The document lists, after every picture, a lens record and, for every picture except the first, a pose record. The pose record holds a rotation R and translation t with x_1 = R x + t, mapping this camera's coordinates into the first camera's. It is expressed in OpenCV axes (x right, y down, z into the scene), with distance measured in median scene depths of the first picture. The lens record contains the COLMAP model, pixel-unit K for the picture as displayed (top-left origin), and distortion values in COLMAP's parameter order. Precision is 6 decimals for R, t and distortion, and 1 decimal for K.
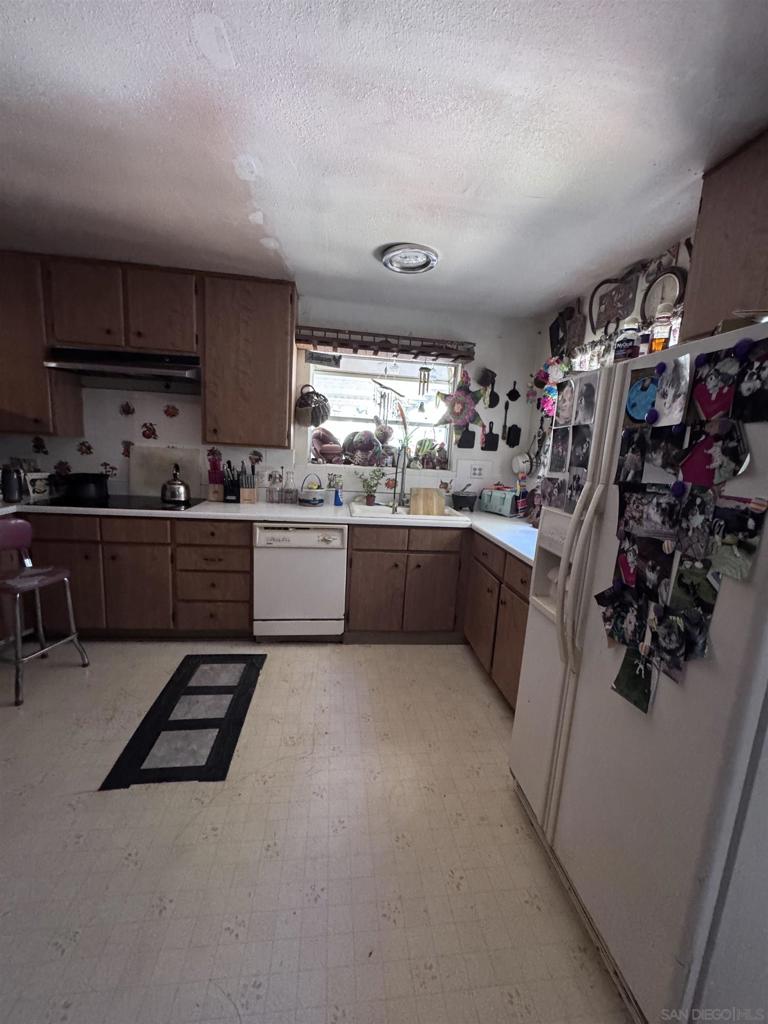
lens RADIAL K [[413.8, 0, 387.7], [0, 413.8, 514.0], [0, 0, 1]] dist [-0.002182, -0.000282]
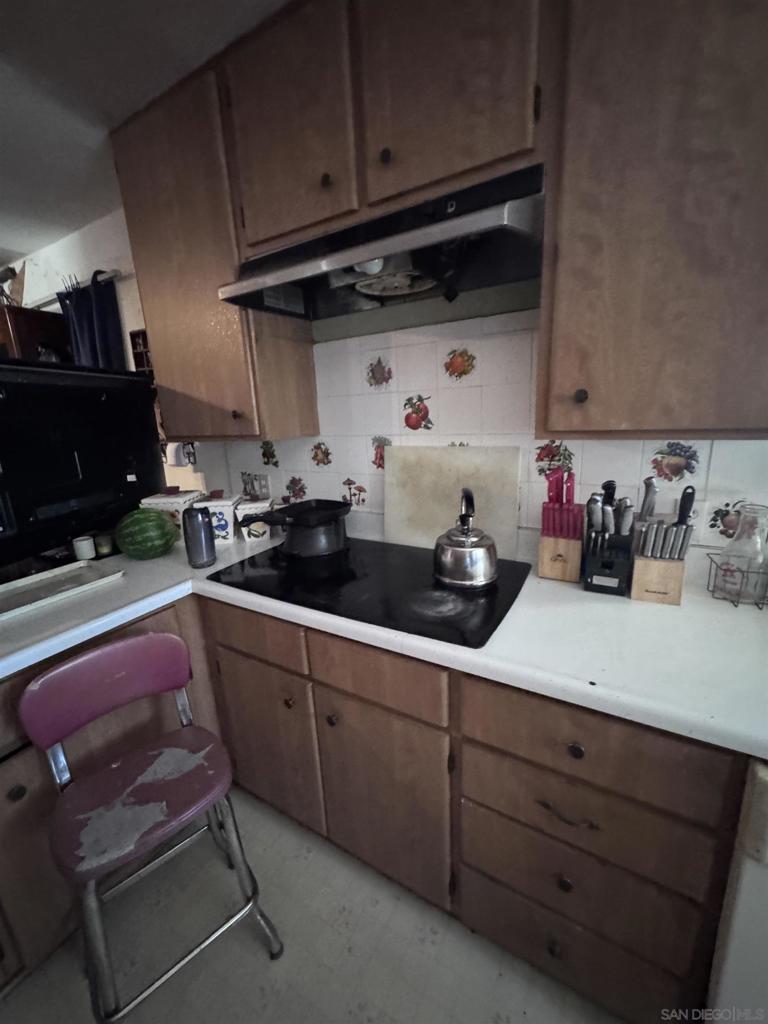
lens RADIAL K [[413.8, 0, 384.8], [0, 413.8, 510.7], [0, 0, 1]] dist [-0.002182, -0.000282]
pose [[0.788574, 0.052071, -0.612731, -0.329139], [-0.009272, 0.997302, 0.072820, -0.131537], [0.614870, -0.051743, 0.786929, 0.636341]]
